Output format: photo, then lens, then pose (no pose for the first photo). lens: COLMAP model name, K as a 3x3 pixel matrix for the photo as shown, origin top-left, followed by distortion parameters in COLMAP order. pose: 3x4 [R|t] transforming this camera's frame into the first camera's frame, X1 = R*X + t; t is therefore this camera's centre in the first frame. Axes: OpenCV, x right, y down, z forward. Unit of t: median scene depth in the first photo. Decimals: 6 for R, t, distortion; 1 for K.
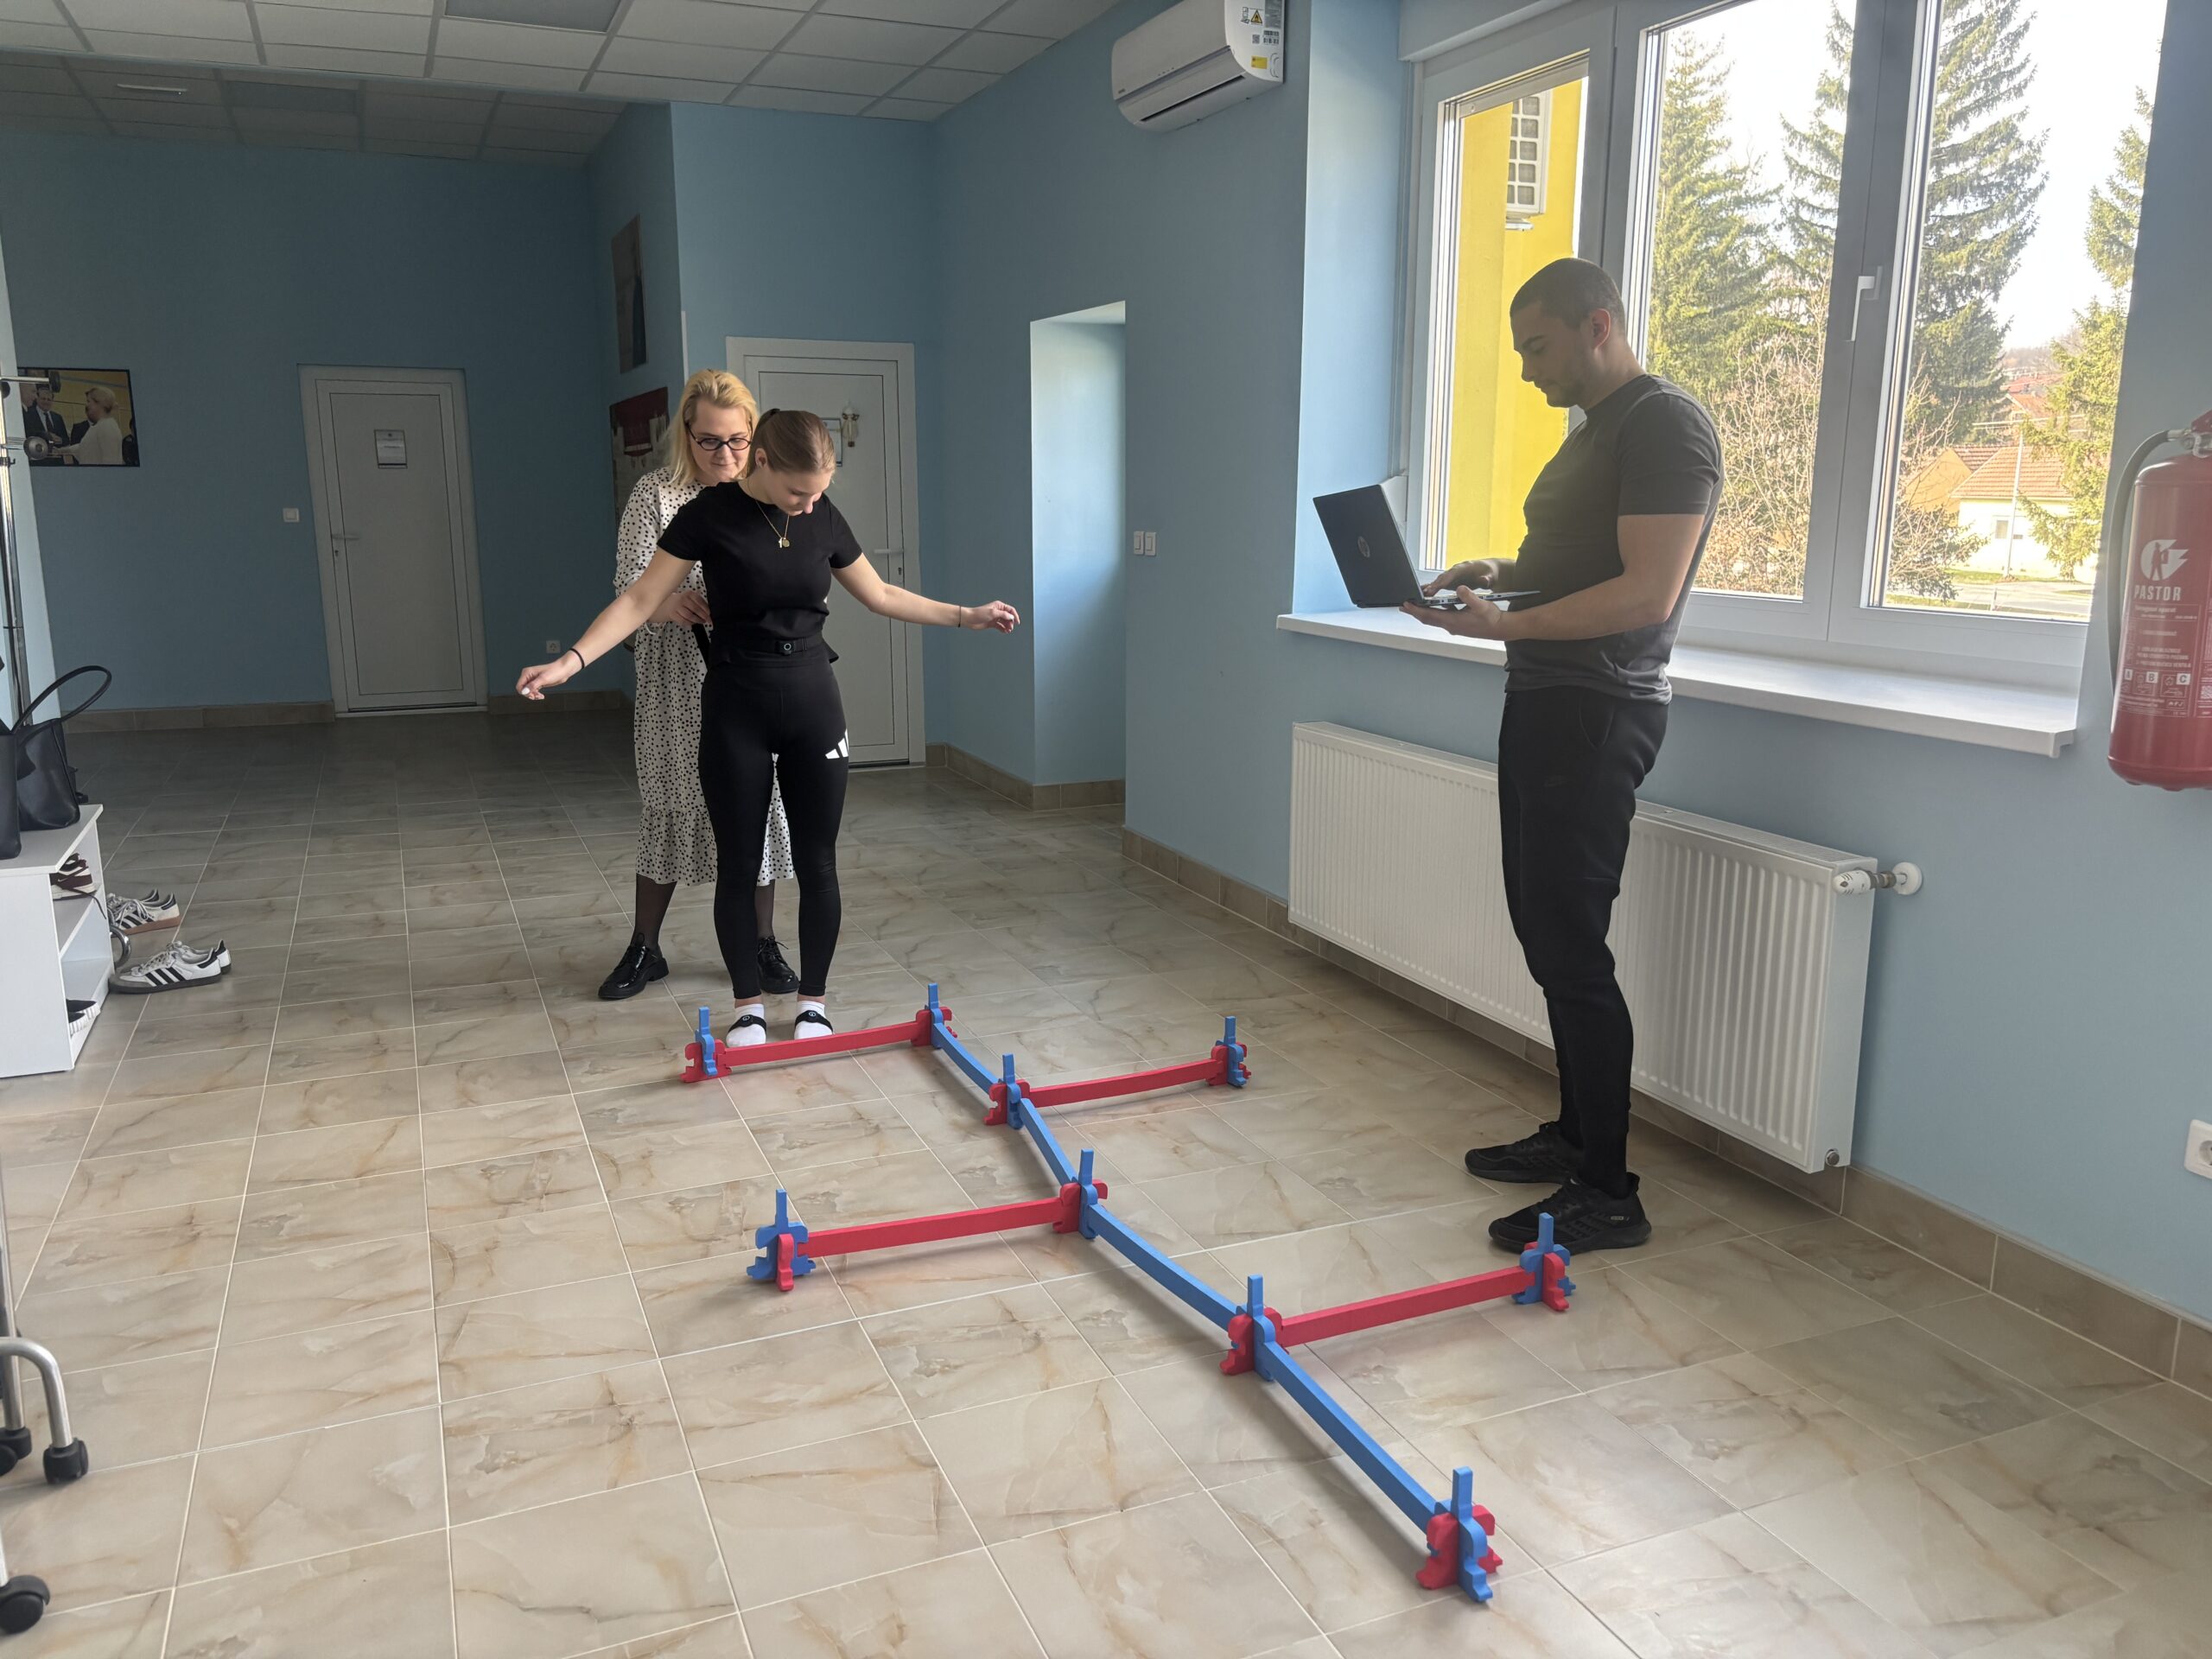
lens RADIAL K [[1642.3, 0, 1097.6], [0, 1642.3, 827.7], [0, 0, 1]] dist [0.035564, -0.048622]
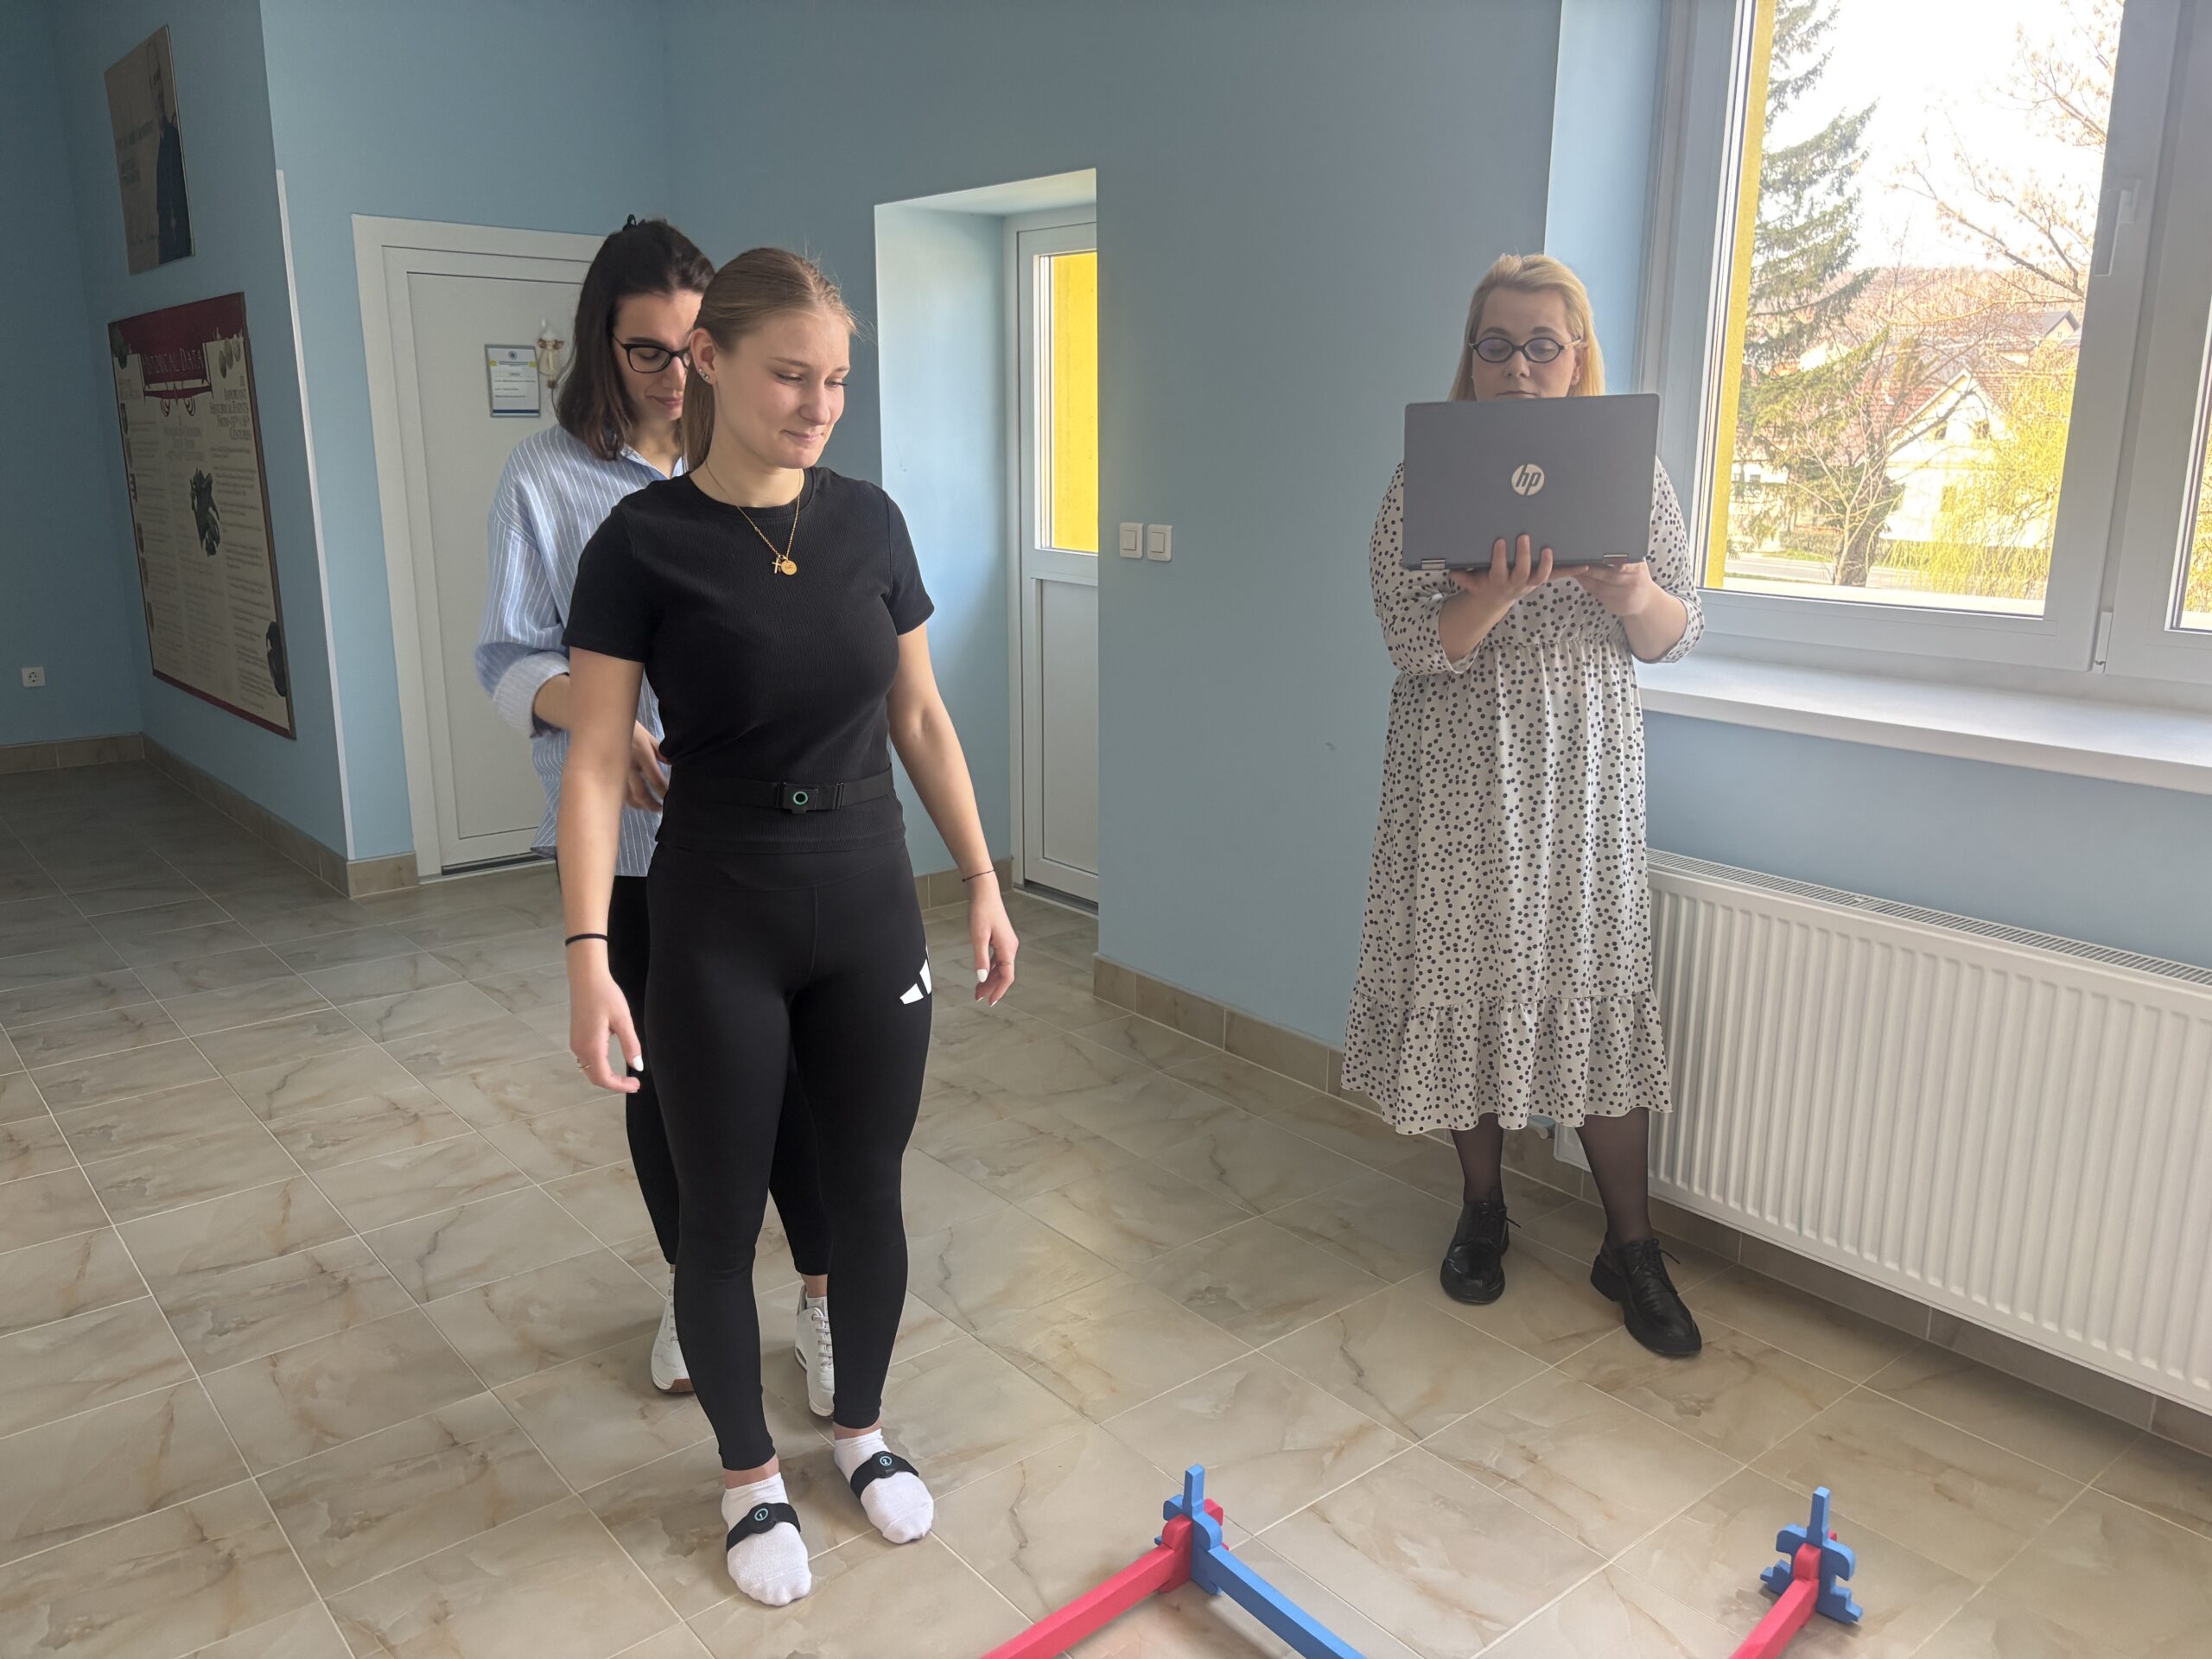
lens RADIAL K [[1642.3, 0, 1099.0], [0, 1642.3, 828.0], [0, 0, 1]] dist [0.035564, -0.048622]
pose [[0.956481, -0.069001, 0.283520, -0.192906], [0.058807, 0.997285, 0.044321, -0.094097], [-0.285808, -0.025720, 0.957942, 0.389720]]
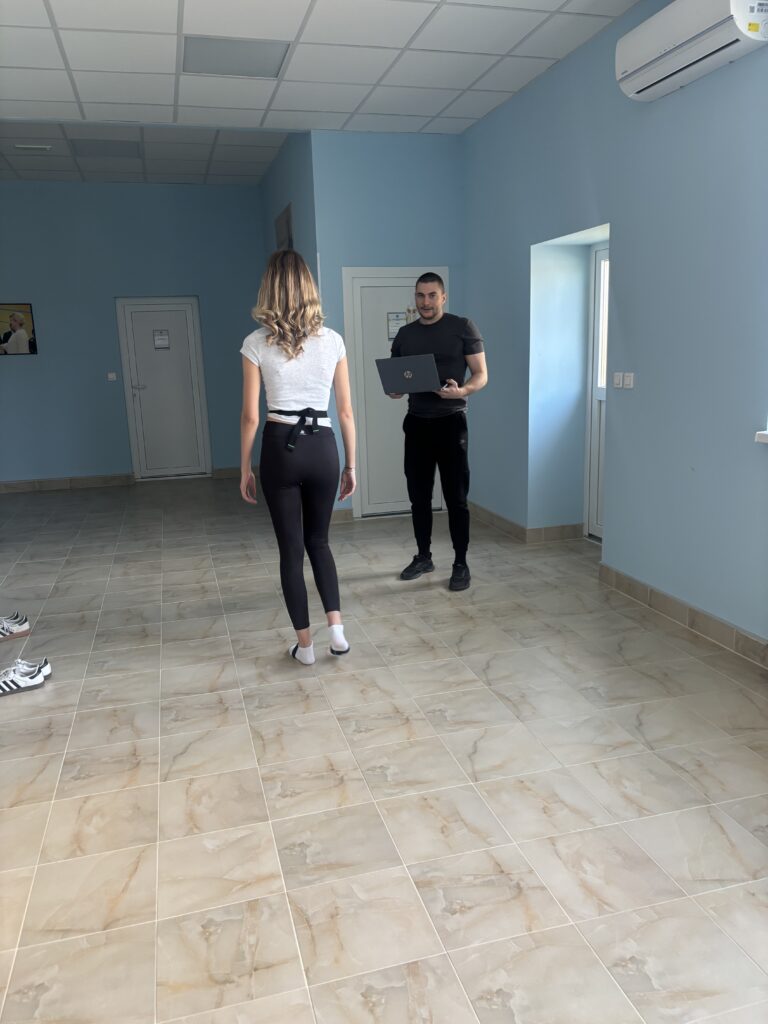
lens RADIAL K [[760.3, 0, 375.4], [0, 760.3, 510.9], [0, 0, 1]] dist [0.035564, -0.048622]
pose [[0.989574, -0.003830, -0.143975, -0.101650], [0.004370, 0.999985, 0.003429, -0.060147], [0.143960, -0.004022, 0.989575, 0.284811]]
